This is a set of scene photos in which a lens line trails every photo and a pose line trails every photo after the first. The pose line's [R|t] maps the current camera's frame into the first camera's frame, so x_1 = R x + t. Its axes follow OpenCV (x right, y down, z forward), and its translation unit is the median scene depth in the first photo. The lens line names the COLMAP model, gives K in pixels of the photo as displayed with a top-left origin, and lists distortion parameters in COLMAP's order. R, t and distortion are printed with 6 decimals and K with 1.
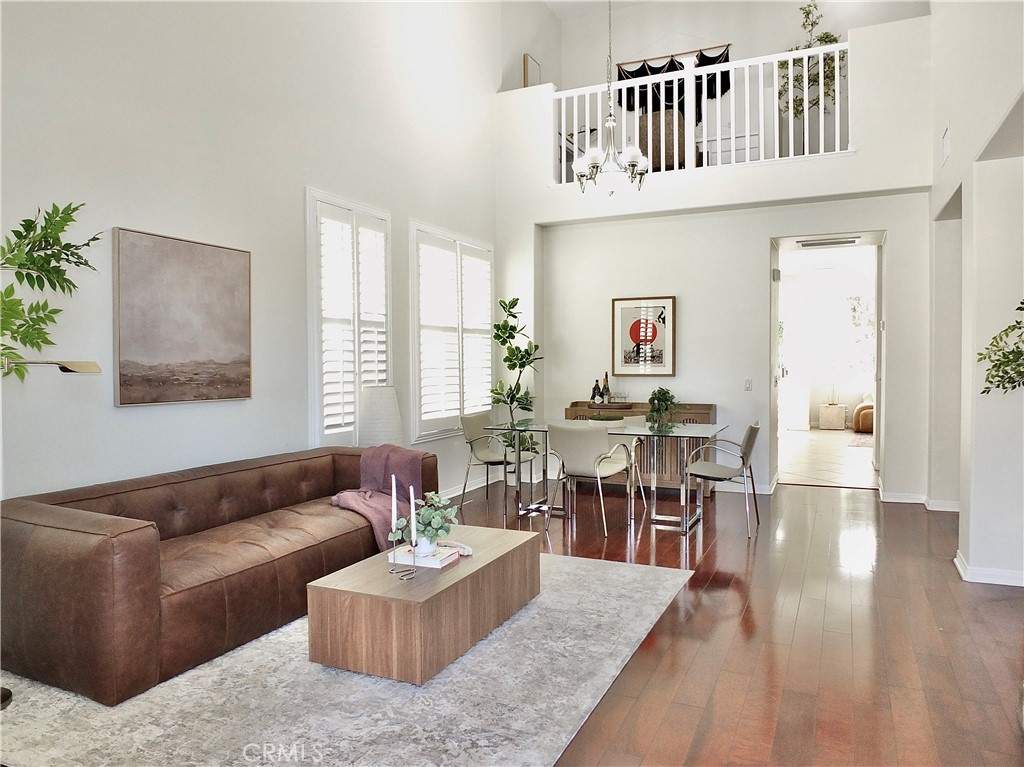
lens RADIAL K [[729.6, 0, 512.0], [0, 729.6, 383.5], [0, 0, 1]] dist [-0.007222, -0.006361]
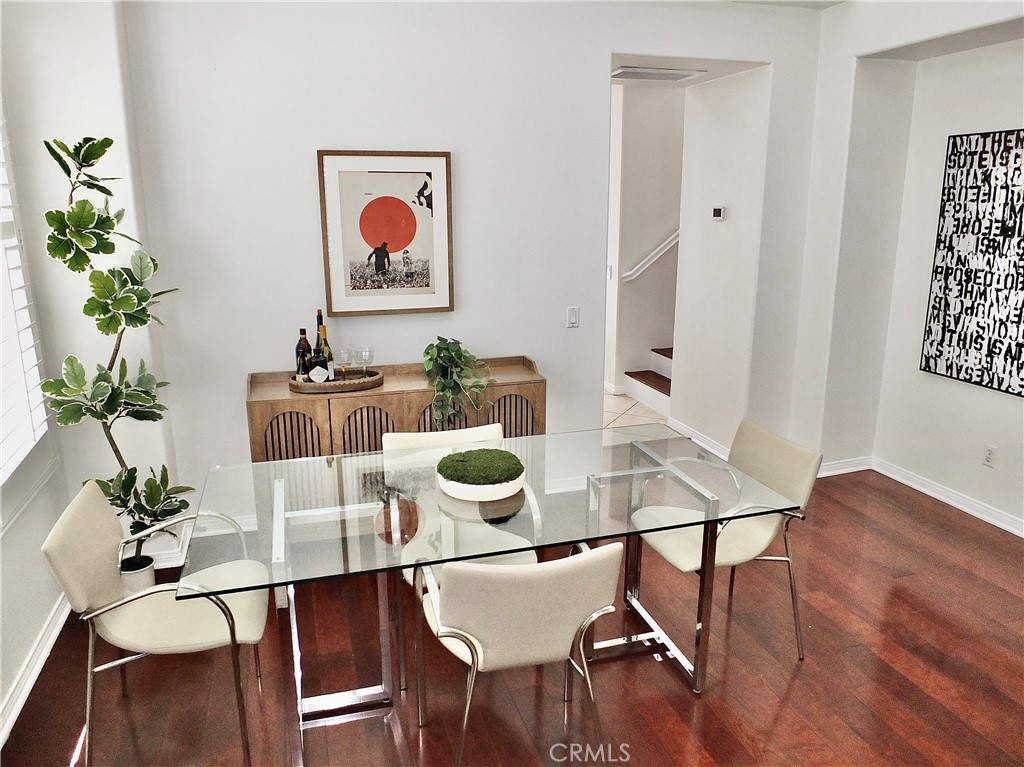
lens RADIAL K [[729.6, 0, 512.0], [0, 729.6, 383.5], [0, 0, 1]] dist [-0.007222, -0.006361]
pose [[0.743458, -0.157688, 0.649927, -0.112282], [0.019886, 0.976588, 0.214196, -0.082344], [-0.668487, -0.146321, 0.729188, 0.676534]]
